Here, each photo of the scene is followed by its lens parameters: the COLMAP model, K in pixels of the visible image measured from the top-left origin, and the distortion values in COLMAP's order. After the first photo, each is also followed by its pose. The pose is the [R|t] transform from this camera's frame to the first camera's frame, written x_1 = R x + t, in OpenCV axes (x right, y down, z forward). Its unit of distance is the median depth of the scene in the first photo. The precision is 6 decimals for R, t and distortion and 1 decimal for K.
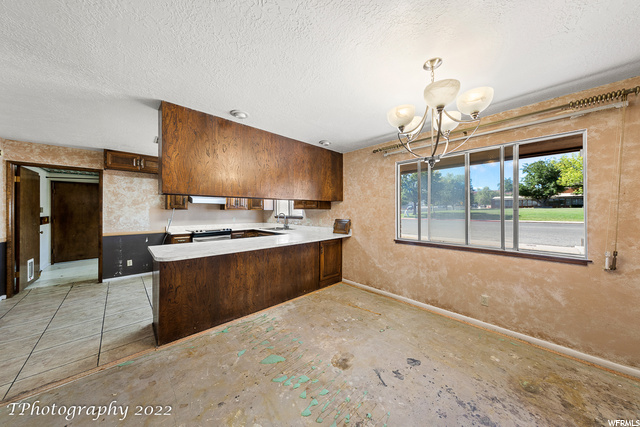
lens RADIAL K [[204.7, 0, 320.1], [0, 204.7, 210.8], [0, 0, 1]] dist [0.000880, -0.000181]
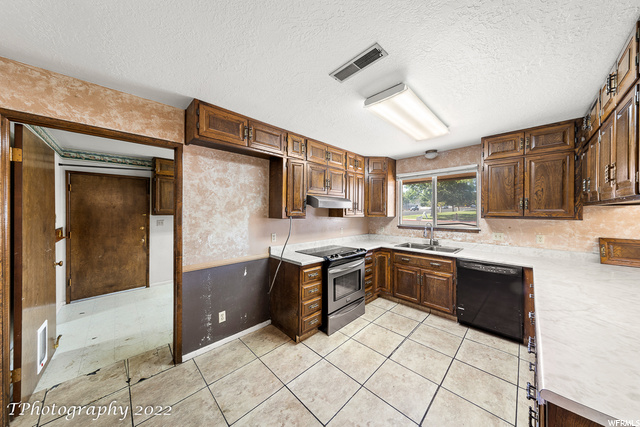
lens RADIAL K [[204.7, 0, 319.5], [0, 204.7, 212.1], [0, 0, 1]] dist [0.000880, -0.000181]
pose [[0.999896, 0.001627, 0.014318, -0.847167], [-0.001689, 0.999989, 0.004342, -0.036614], [-0.014311, -0.004366, 0.999888, 0.560744]]
